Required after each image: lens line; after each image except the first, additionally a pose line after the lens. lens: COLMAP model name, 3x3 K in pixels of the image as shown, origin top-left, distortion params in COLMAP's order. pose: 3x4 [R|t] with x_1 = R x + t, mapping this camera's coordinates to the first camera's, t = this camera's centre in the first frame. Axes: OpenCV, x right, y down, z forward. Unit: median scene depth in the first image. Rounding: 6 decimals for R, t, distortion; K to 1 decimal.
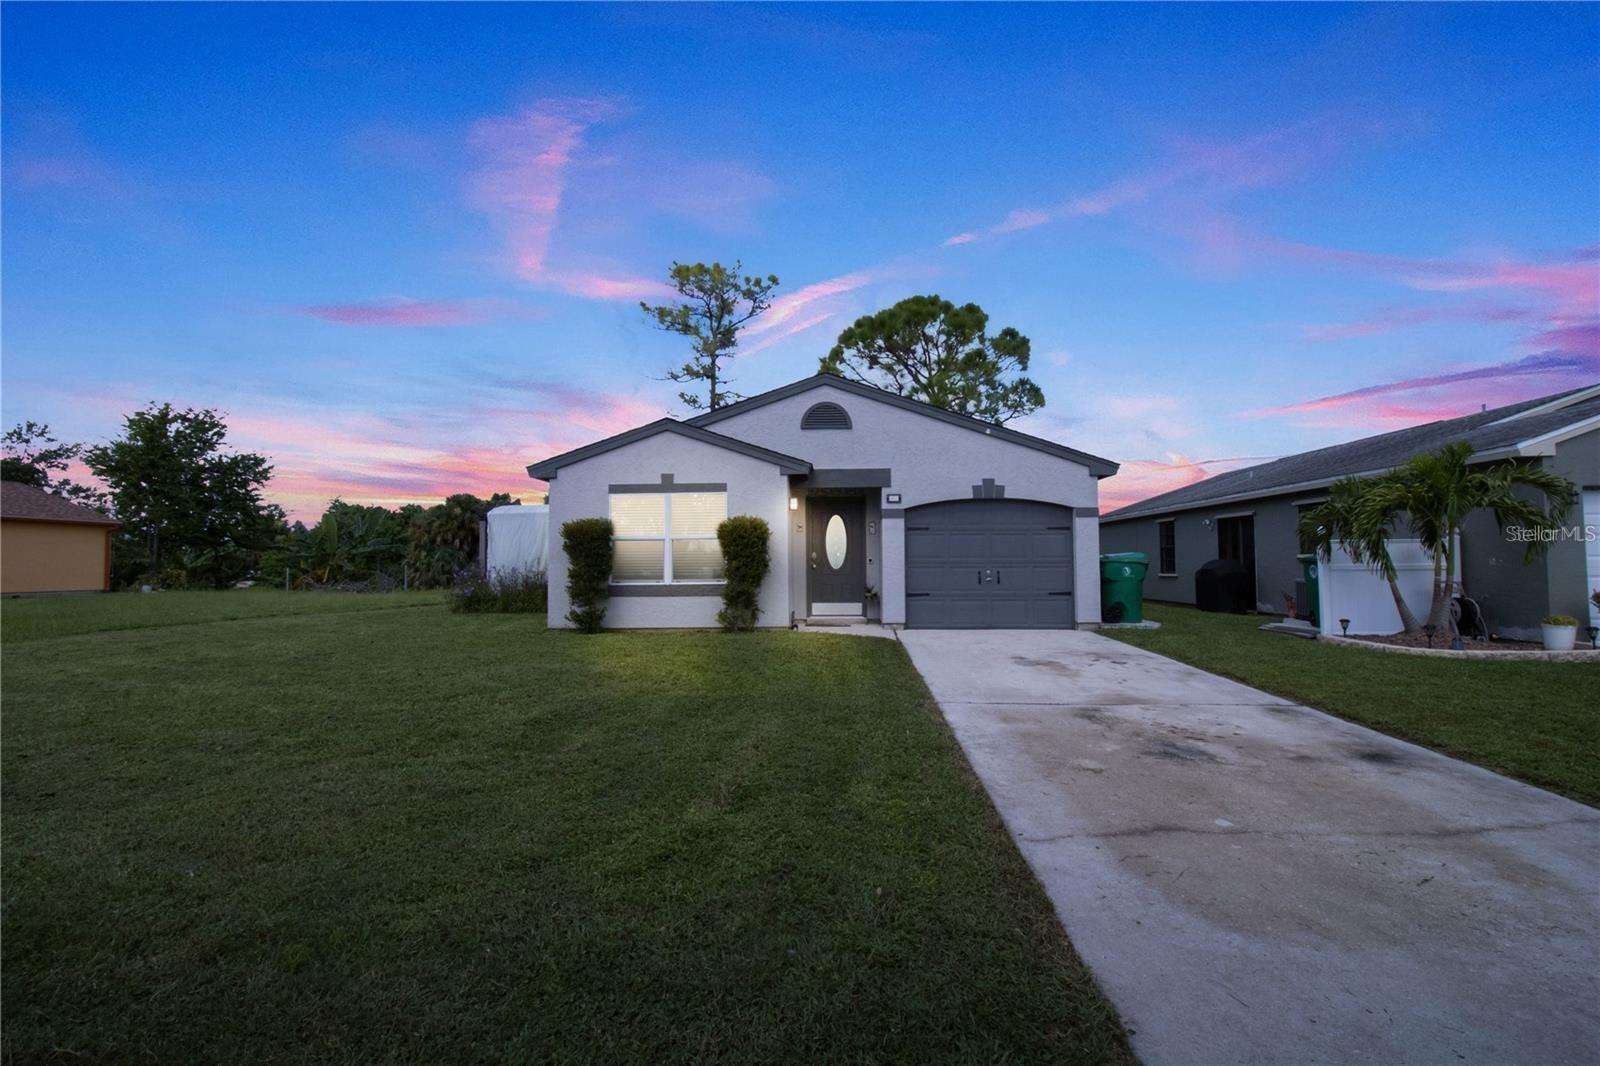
lens RADIAL K [[758.3, 0, 800.0], [0, 758.3, 533.0], [0, 0, 1]] dist [-0.004506, -0.000682]
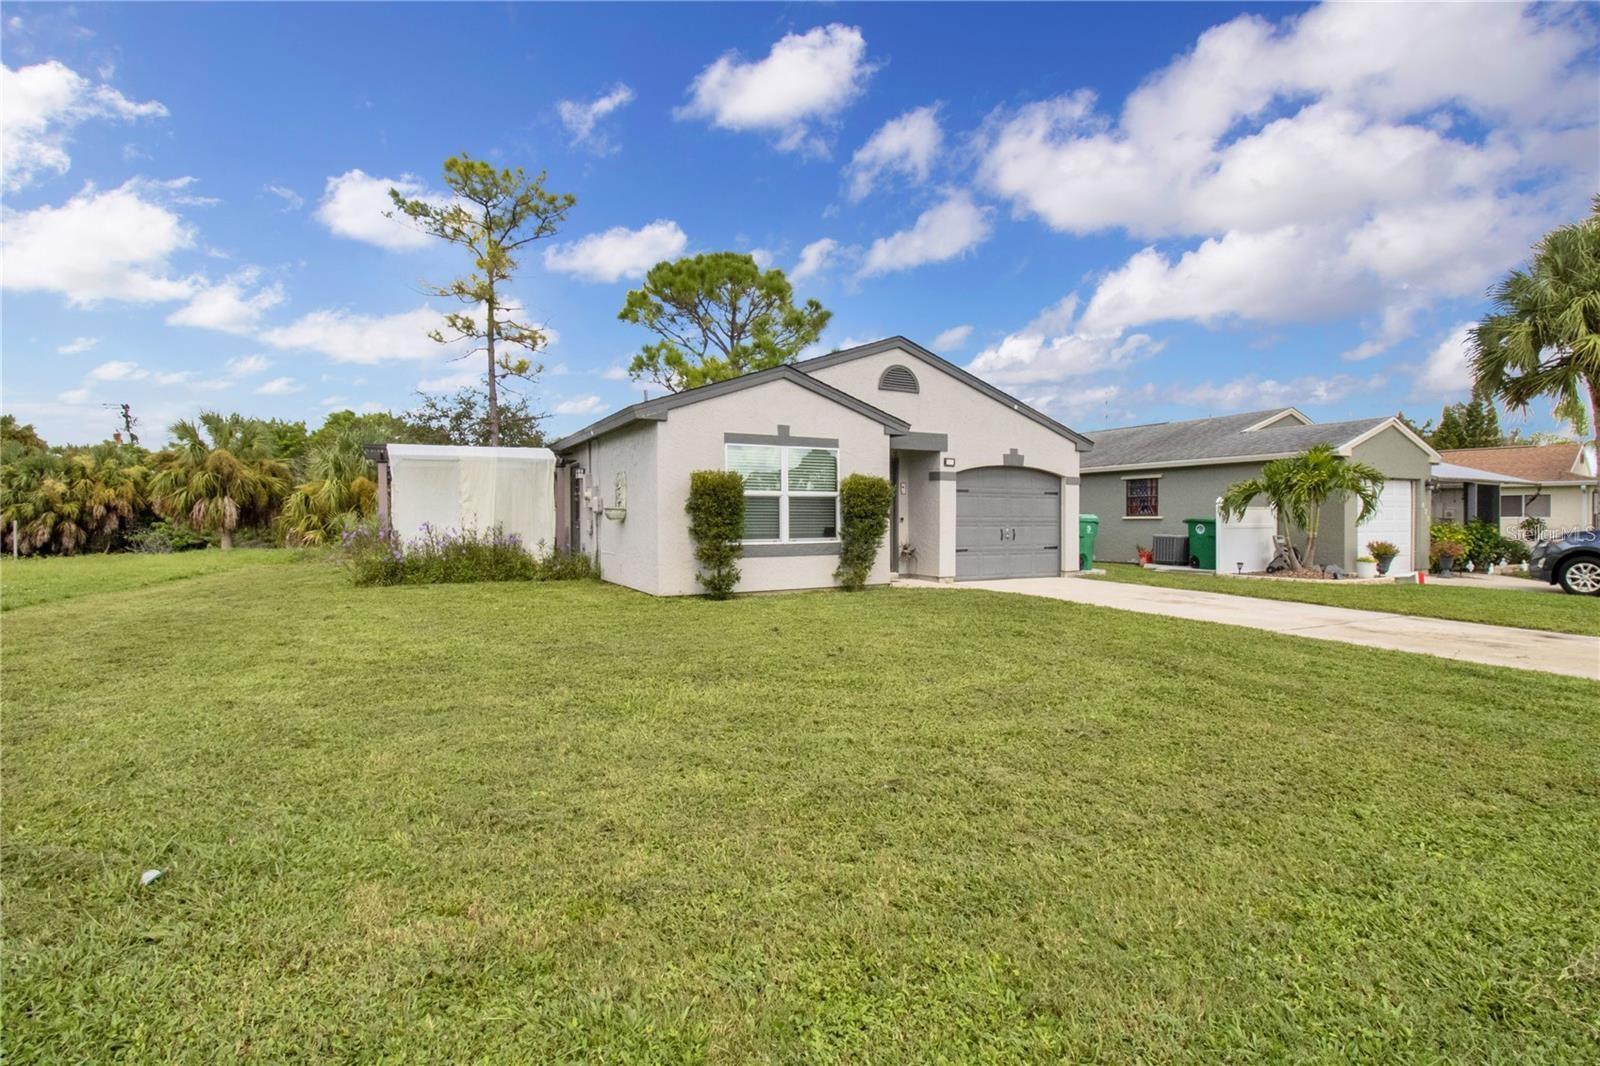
lens RADIAL K [[758.3, 0, 800.0], [0, 758.3, 533.0], [0, 0, 1]] dist [-0.004506, -0.000682]
pose [[0.850884, -0.004716, 0.525333, -0.629576], [-0.025698, 0.998389, 0.050584, 0.006314], [-0.524725, -0.056541, 0.849392, 0.187036]]
